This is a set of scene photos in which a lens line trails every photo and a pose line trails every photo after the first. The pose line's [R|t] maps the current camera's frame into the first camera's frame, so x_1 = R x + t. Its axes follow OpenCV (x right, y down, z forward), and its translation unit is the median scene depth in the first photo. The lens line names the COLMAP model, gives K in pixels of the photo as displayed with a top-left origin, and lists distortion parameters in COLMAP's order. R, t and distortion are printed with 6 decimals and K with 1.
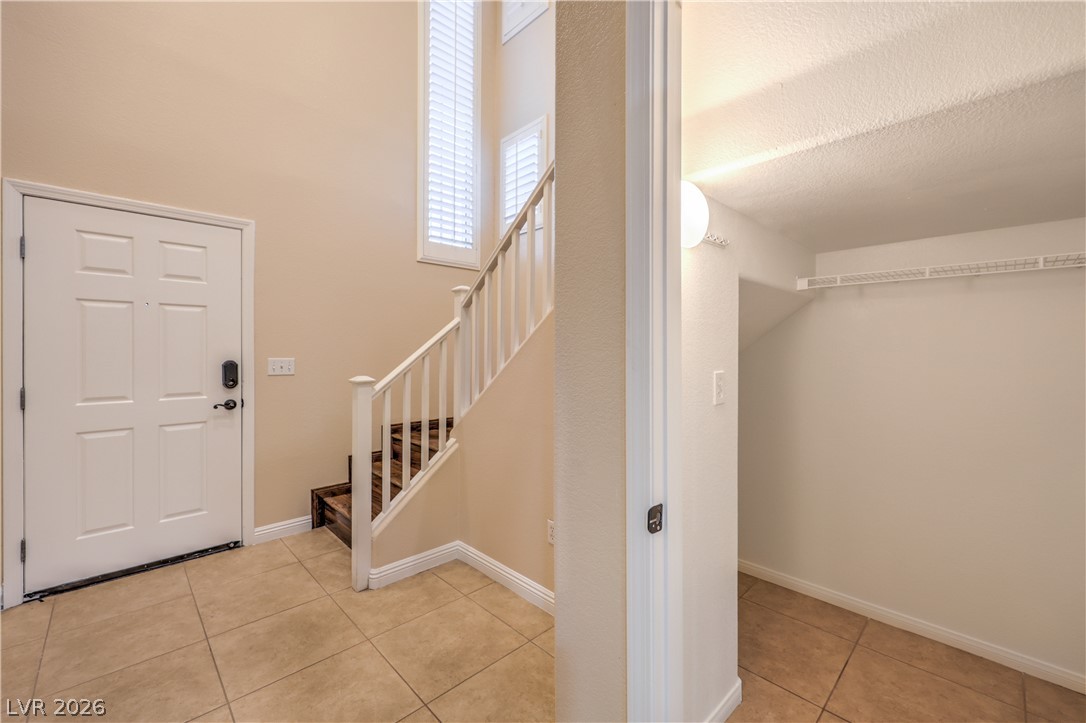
lens RADIAL K [[448.3, 0, 545.6], [0, 448.3, 352.5], [0, 0, 1]] dist [0.003610, -0.000082]
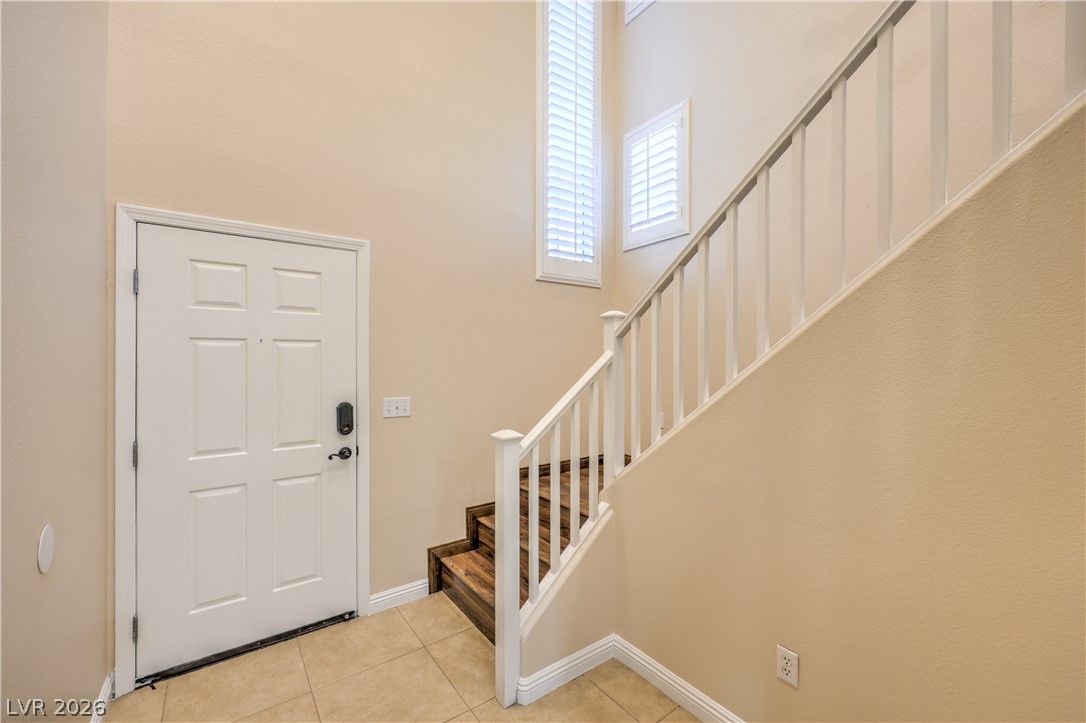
lens RADIAL K [[448.3, 0, 542.6], [0, 448.3, 358.8], [0, 0, 1]] dist [0.003610, -0.000082]
pose [[0.990545, -0.005126, -0.137090, -0.214289], [0.004079, 0.999960, -0.007918, -0.060471], [0.137125, 0.007284, 0.990527, 0.201925]]
